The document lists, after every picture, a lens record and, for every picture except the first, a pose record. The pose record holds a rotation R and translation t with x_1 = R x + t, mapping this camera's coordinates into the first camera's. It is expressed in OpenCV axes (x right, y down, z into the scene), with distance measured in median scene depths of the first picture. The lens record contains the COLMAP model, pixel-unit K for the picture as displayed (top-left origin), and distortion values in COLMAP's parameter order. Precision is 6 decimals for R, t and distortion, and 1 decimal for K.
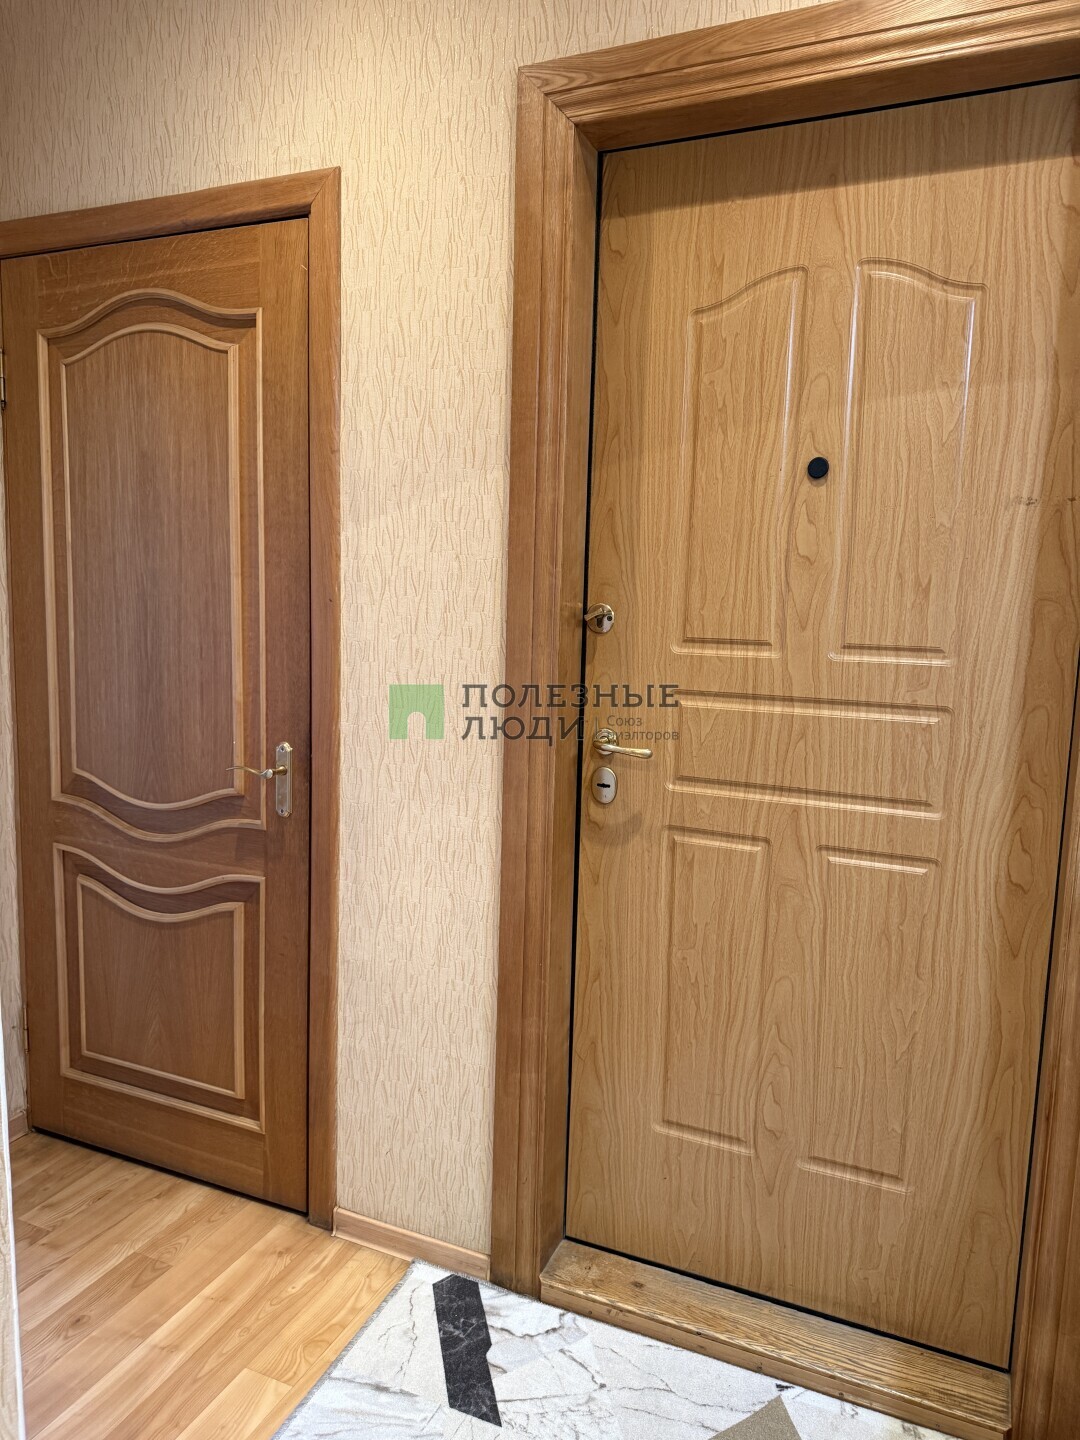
lens RADIAL K [[1013.5, 0, 517.8], [0, 1013.5, 728.2], [0, 0, 1]] dist [0.040523, -0.055008]
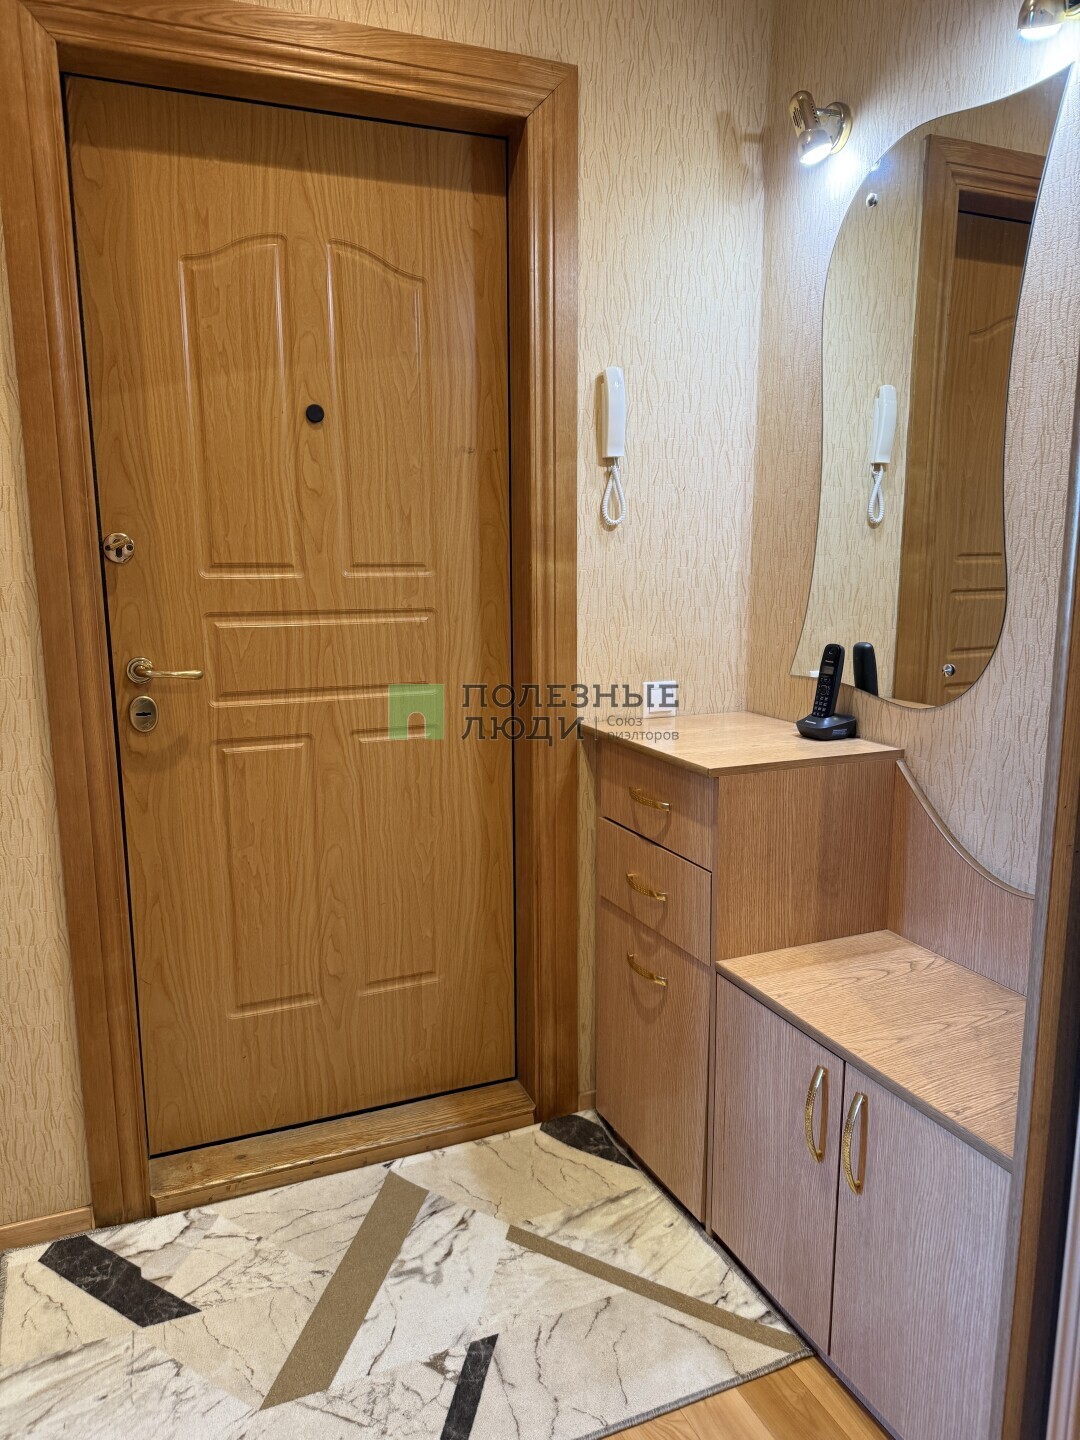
lens RADIAL K [[1013.5, 0, 535.6], [0, 1013.5, 730.7], [0, 0, 1]] dist [0.040523, -0.055008]
pose [[0.684264, -0.161139, 0.711208, -0.416377], [0.119535, 0.986874, 0.108589, 0.009275], [-0.719370, 0.010711, 0.694544, -0.001500]]
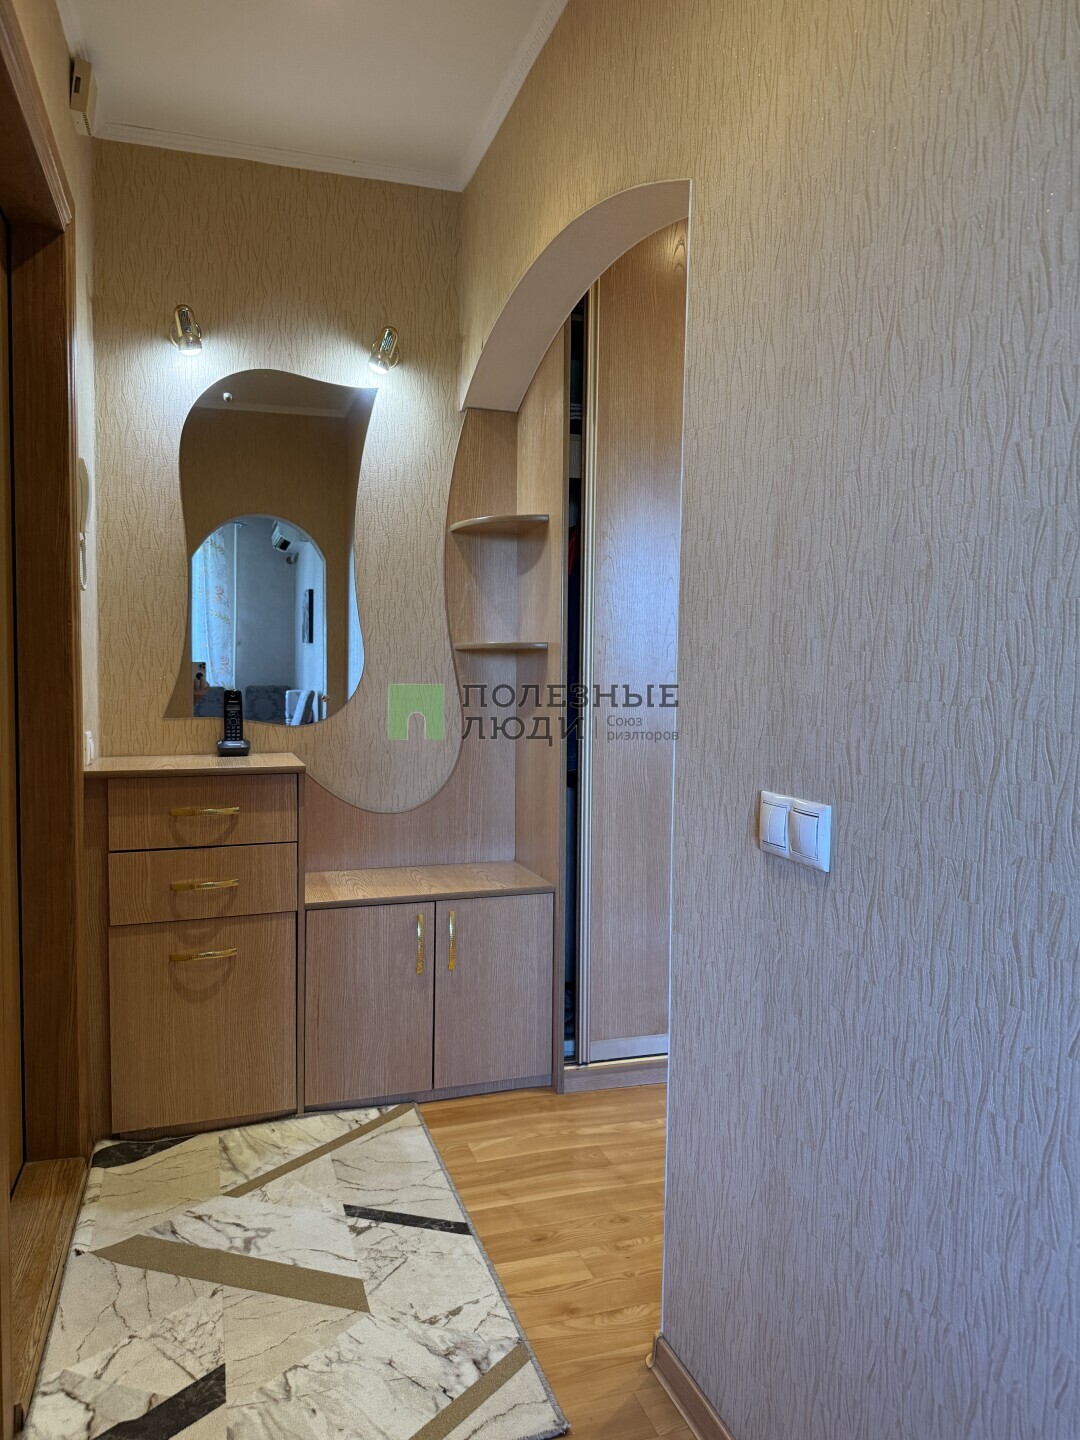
lens RADIAL K [[1013.5, 0, 543.6], [0, 1013.5, 713.2], [0, 0, 1]] dist [0.040523, -0.055008]
pose [[-0.666927, -0.070220, 0.741807, -0.910657], [0.065941, 0.986081, 0.152628, -0.102472], [-0.742200, 0.150707, -0.653014, 1.269402]]
